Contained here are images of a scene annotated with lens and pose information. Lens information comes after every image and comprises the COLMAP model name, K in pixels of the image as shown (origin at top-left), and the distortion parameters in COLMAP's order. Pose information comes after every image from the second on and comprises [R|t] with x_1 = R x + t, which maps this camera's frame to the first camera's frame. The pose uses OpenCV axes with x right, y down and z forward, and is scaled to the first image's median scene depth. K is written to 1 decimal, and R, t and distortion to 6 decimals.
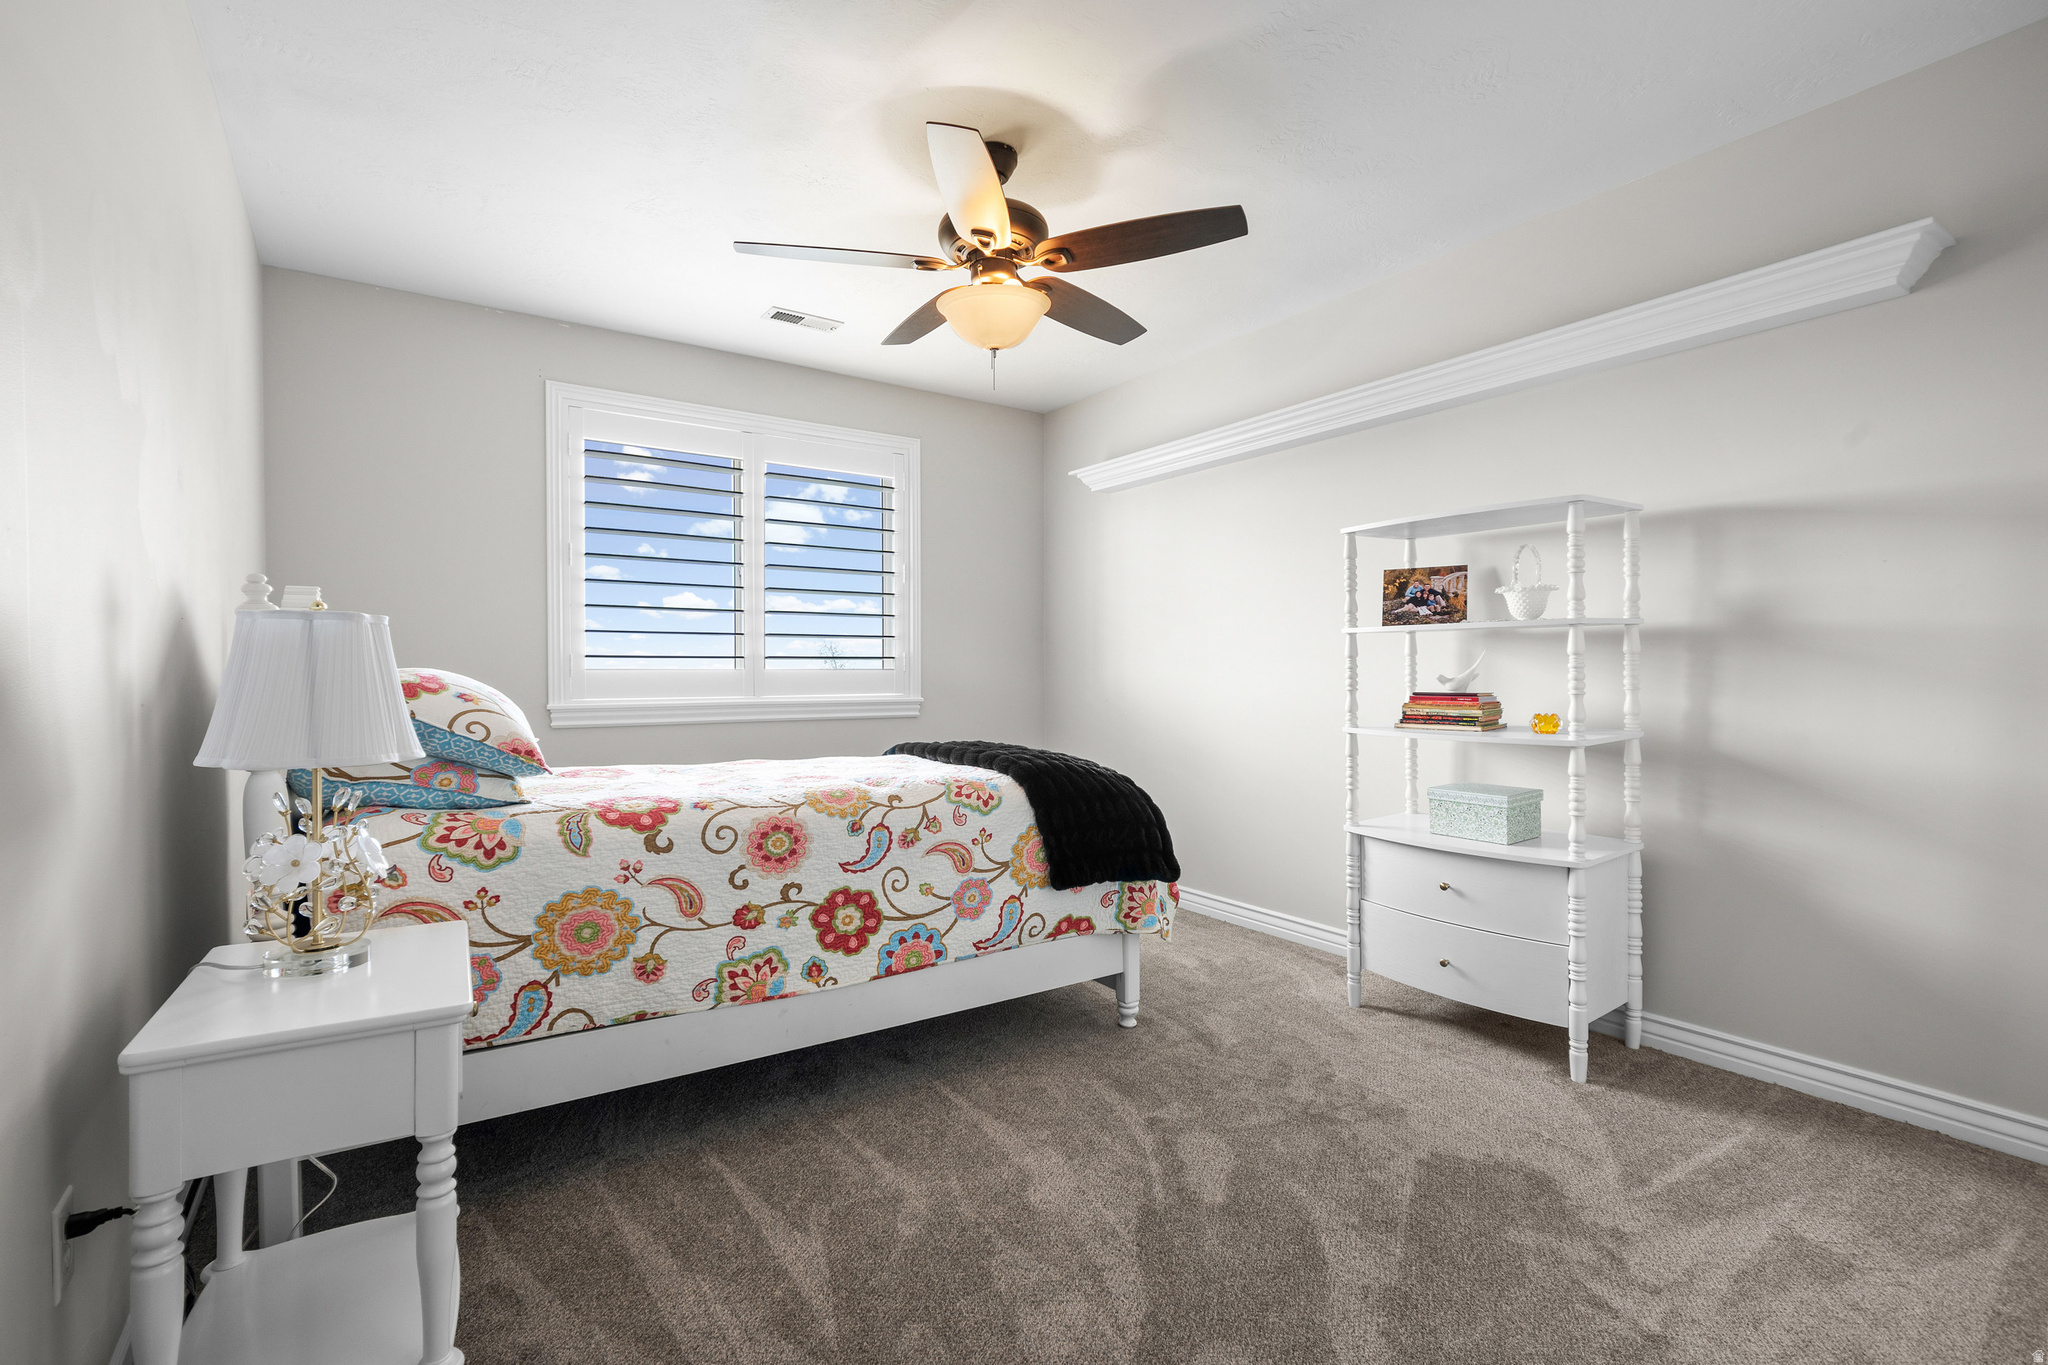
lens RADIAL K [[936.2, 0, 1024.6], [0, 936.2, 682.4], [0, 0, 1]] dist [-0.001199, -0.000884]
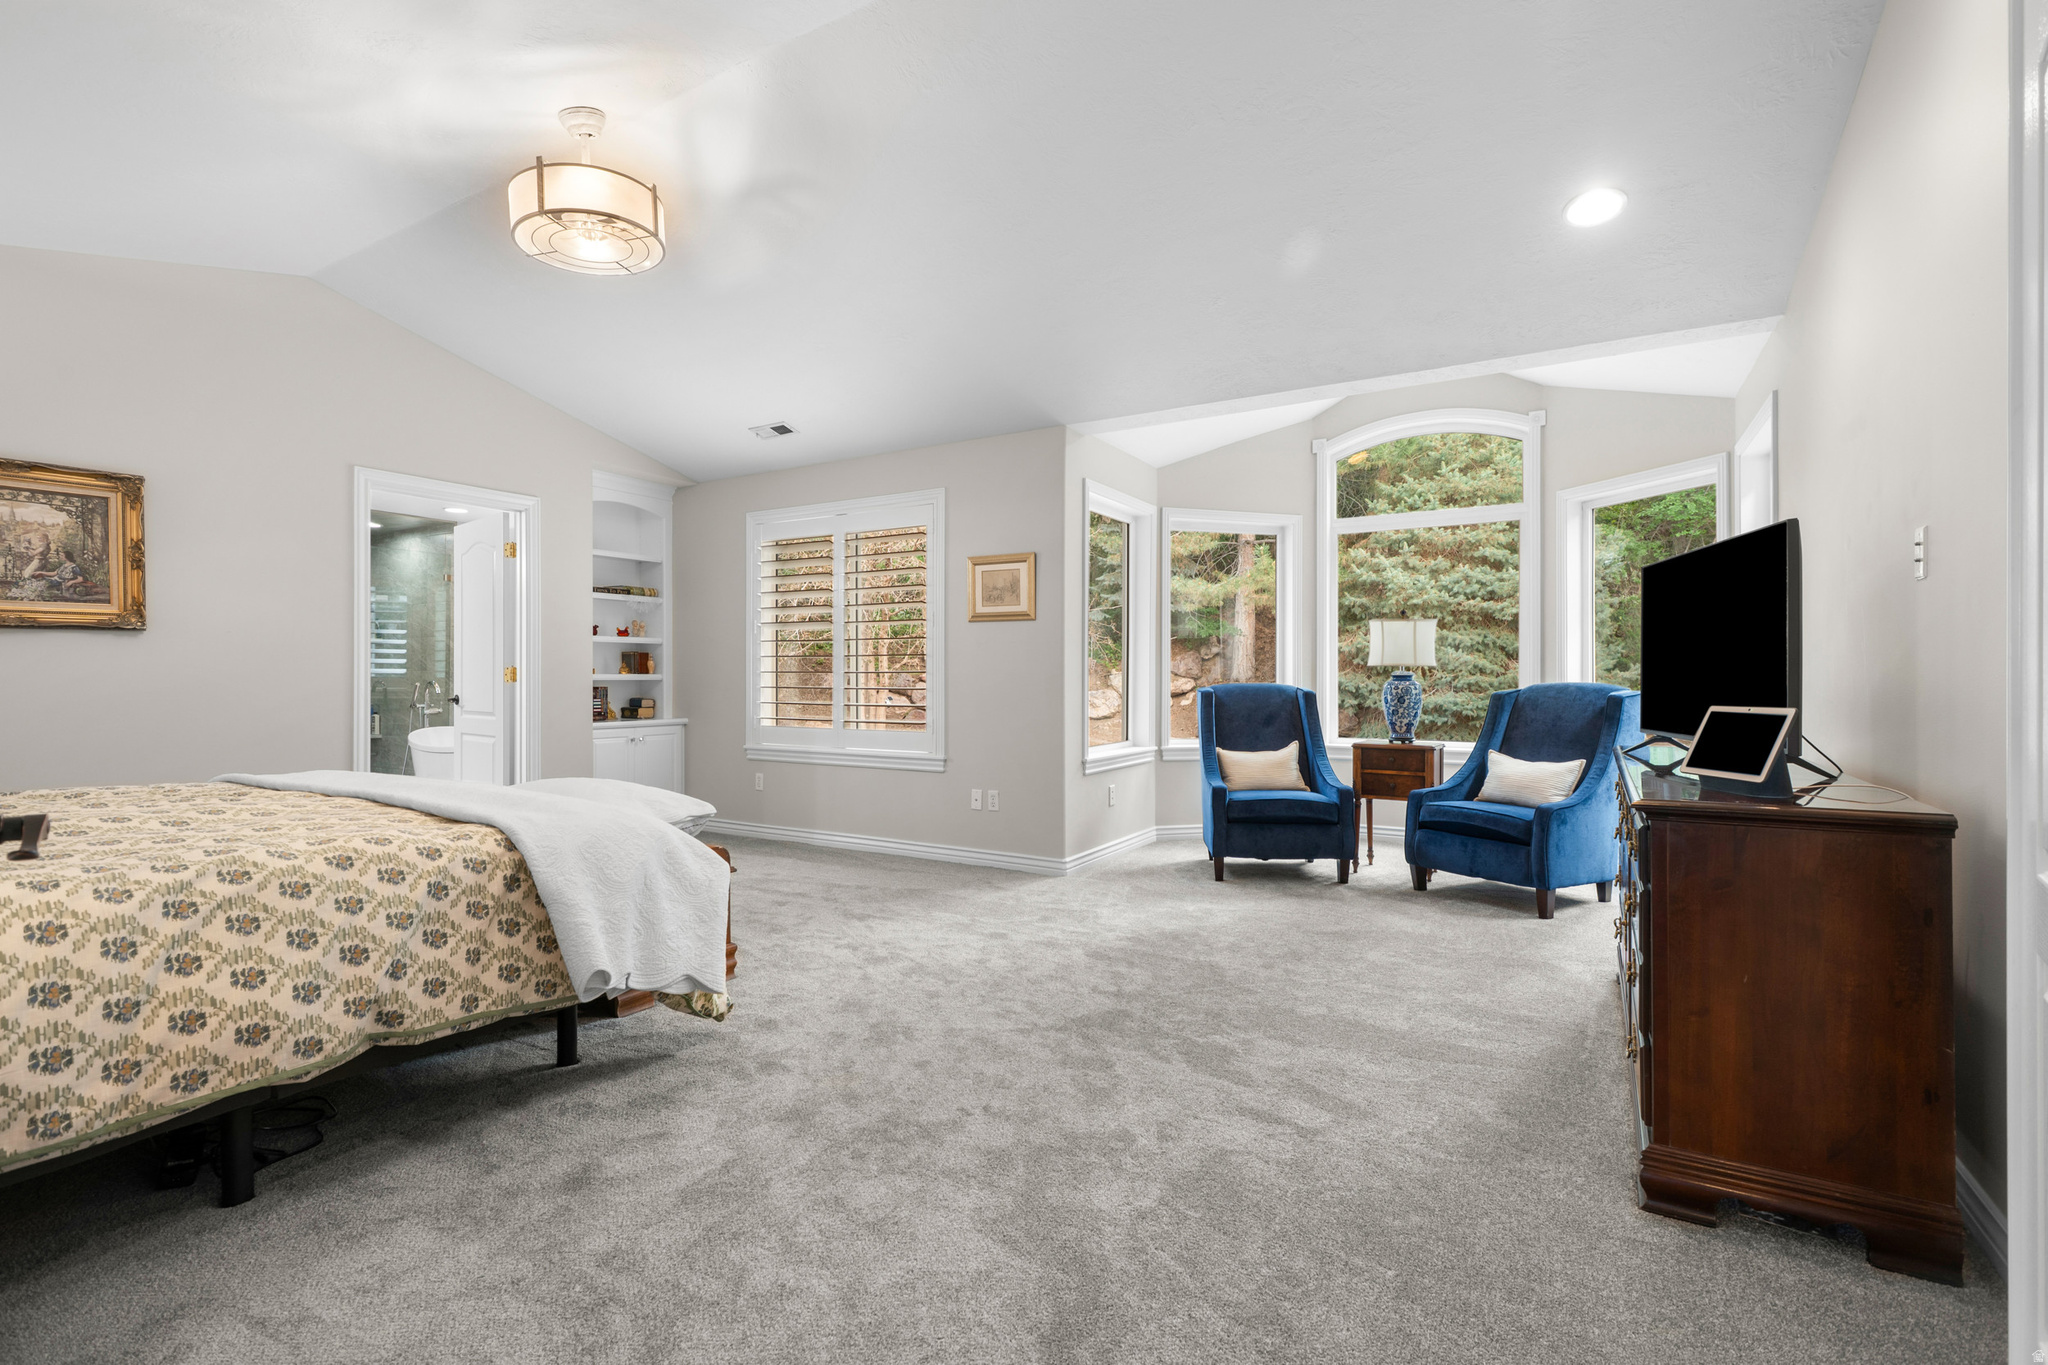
lens RADIAL K [[936.2, 0, 1023.1], [0, 936.2, 677.3], [0, 0, 1]] dist [-0.001199, -0.000884]
pose [[0.430981, 0.003976, -0.902352, 1.237302], [-0.005652, 0.999983, 0.001707, -0.011576], [0.902343, 0.004364, 0.430996, 0.647204]]
